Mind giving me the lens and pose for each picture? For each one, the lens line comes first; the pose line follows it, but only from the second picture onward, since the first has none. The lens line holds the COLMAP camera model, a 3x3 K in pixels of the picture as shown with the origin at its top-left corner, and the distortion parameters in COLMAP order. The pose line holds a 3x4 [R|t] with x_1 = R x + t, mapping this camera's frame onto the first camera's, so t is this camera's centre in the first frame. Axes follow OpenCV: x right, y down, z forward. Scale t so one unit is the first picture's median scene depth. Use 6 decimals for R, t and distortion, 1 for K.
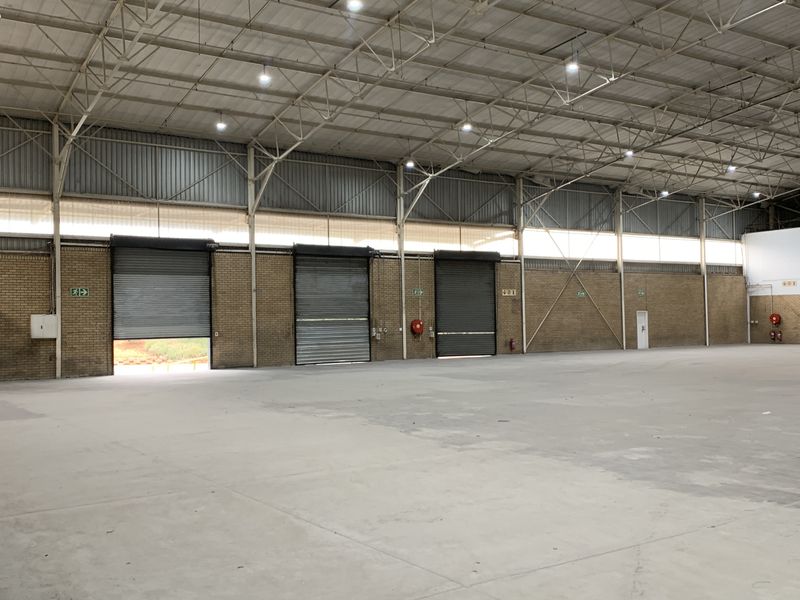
lens RADIAL K [[799.2, 0, 400.0], [0, 799.2, 300.0], [0, 0, 1]] dist [0.173433, -0.298577]
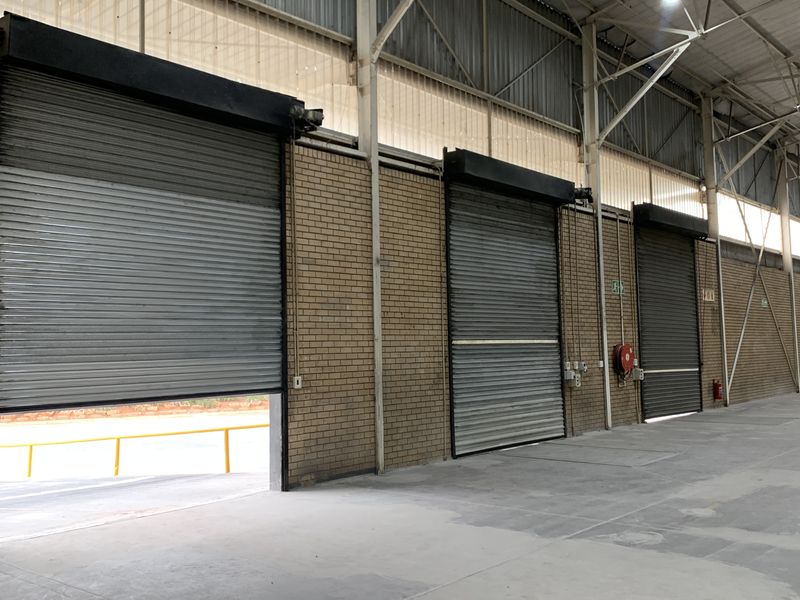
lens RADIAL K [[799.2, 0, 400.0], [0, 799.2, 300.0], [0, 0, 1]] dist [0.173433, -0.298577]
pose [[0.965429, 0.021218, 0.259803, -0.249545], [-0.013995, 0.999463, -0.029619, 0.015620], [-0.260292, 0.024959, 0.965207, 0.600510]]
